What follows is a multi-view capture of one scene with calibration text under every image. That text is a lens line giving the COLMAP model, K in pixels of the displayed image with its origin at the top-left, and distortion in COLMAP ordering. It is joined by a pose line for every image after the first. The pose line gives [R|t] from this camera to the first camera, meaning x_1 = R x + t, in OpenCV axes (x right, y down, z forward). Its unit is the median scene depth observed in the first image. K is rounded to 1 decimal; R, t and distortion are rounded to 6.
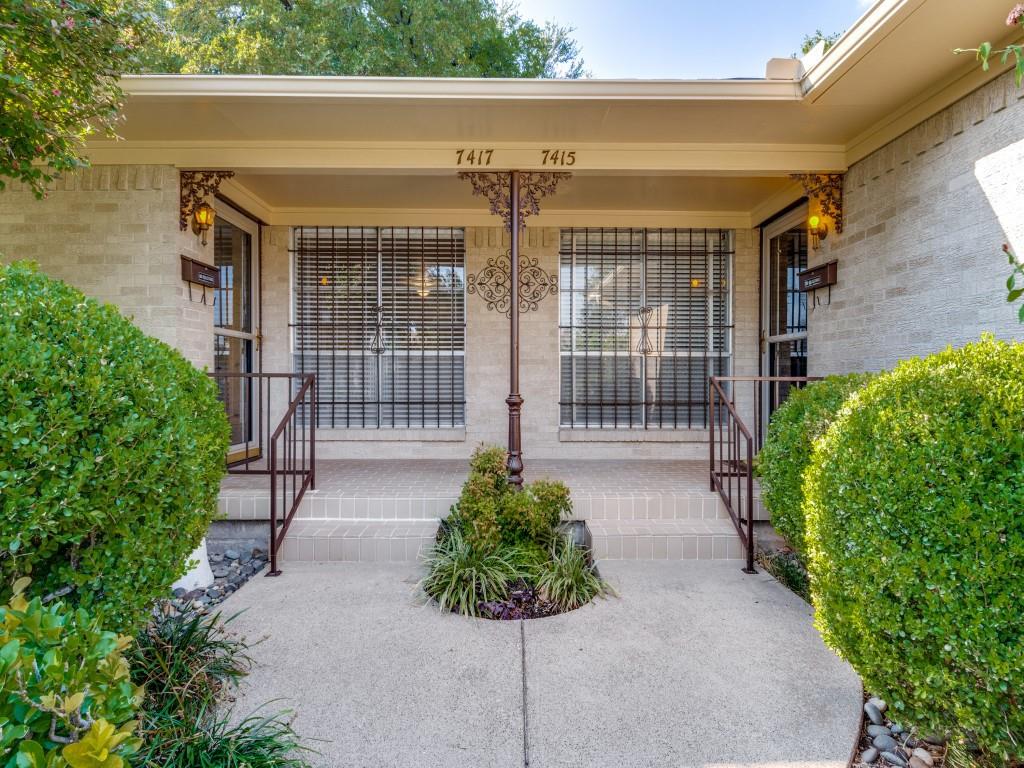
lens RADIAL K [[540.8, 0, 512.9], [0, 540.8, 382.2], [0, 0, 1]] dist [-0.000748, -0.003689]
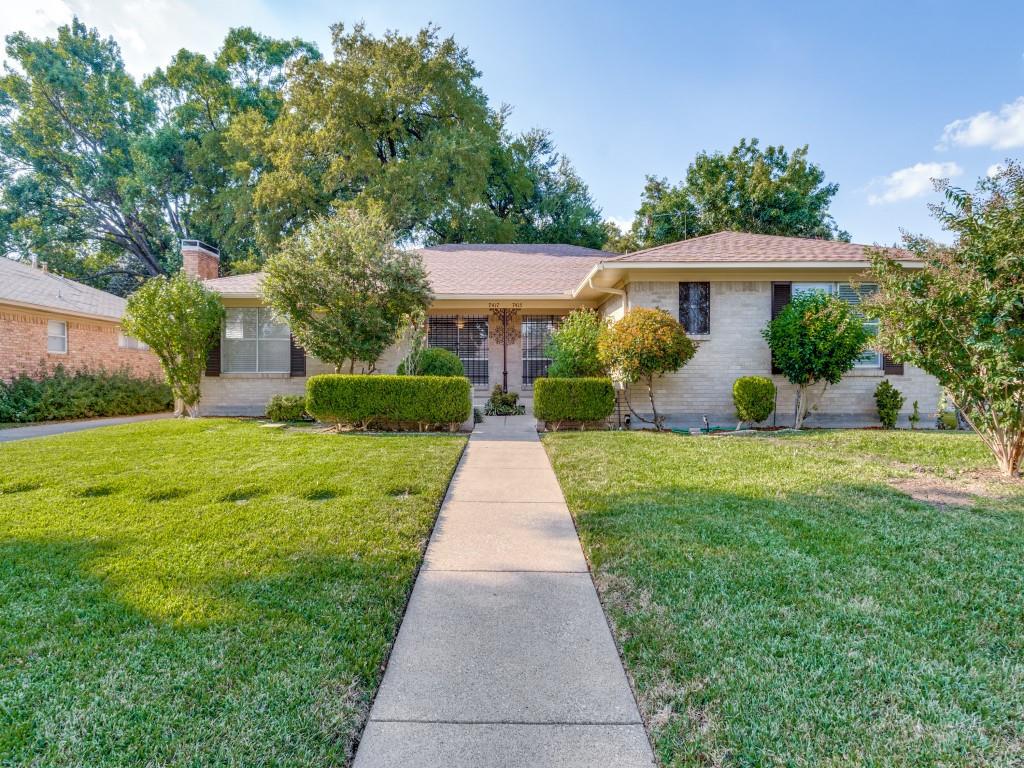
lens RADIAL K [[540.8, 0, 511.0], [0, 540.8, 381.8], [0, 0, 1]] dist [-0.000748, -0.003689]
pose [[0.999997, 0.000900, -0.002123, 0.034558], [-0.000896, 0.999998, 0.001739, 0.060422], [0.002125, -0.001737, 0.999996, -1.841761]]
